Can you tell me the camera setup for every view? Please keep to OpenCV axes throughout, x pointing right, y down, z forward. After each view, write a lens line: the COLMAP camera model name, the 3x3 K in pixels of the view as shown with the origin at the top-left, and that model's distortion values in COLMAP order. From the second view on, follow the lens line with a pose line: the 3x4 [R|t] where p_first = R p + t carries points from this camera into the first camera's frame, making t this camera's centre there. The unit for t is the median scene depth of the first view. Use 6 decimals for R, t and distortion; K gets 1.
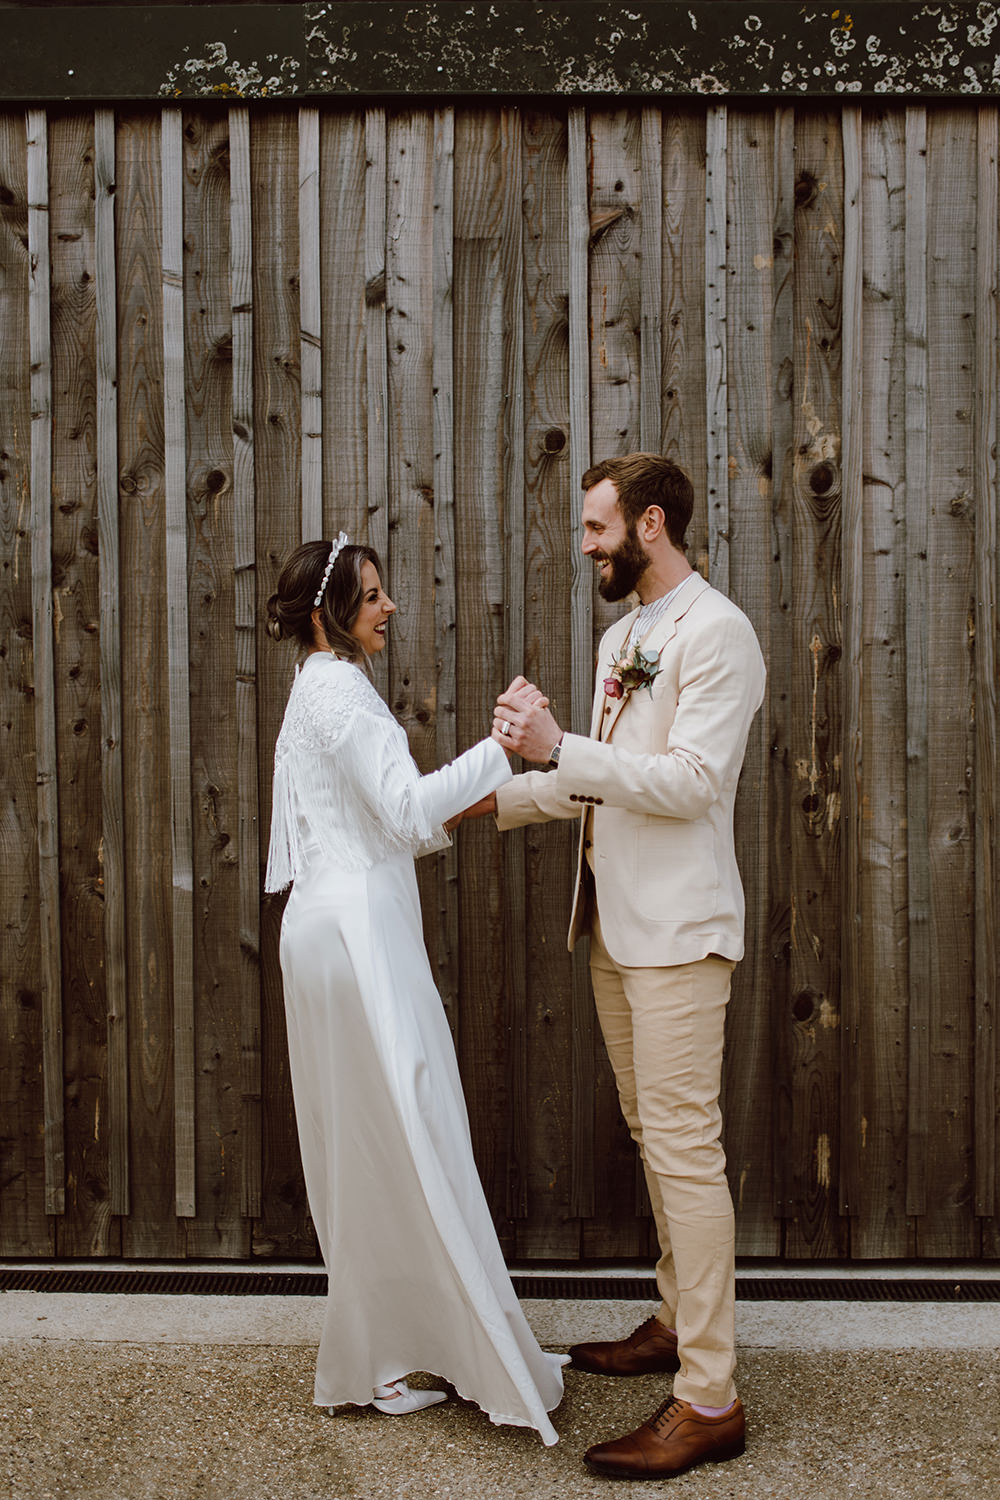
lens RADIAL K [[1435.0, 0, 497.3], [0, 1435.0, 745.7], [0, 0, 1]] dist [-0.008027, 0.000000]
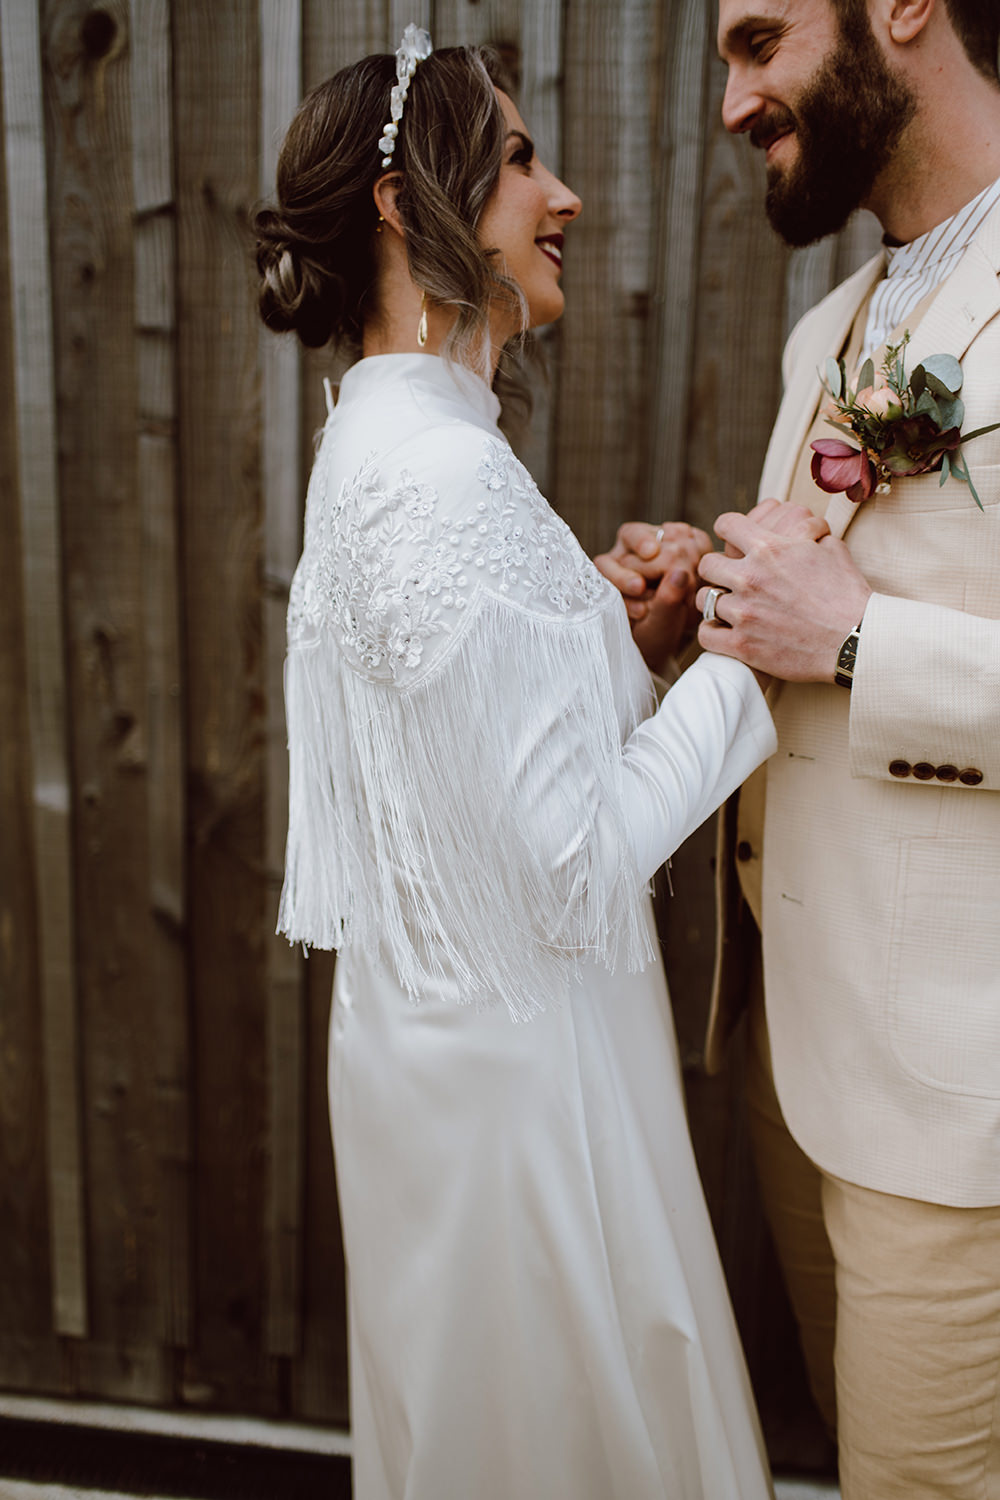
lens RADIAL K [[1435.0, 0, 506.0], [0, 1435.0, 764.3], [0, 0, 1]] dist [-0.008027, 0.000000]
pose [[0.988996, 0.059810, -0.135314, 0.032588], [-0.033994, 0.982035, 0.185611, -0.027882], [0.143985, -0.178969, 0.973262, 0.476657]]
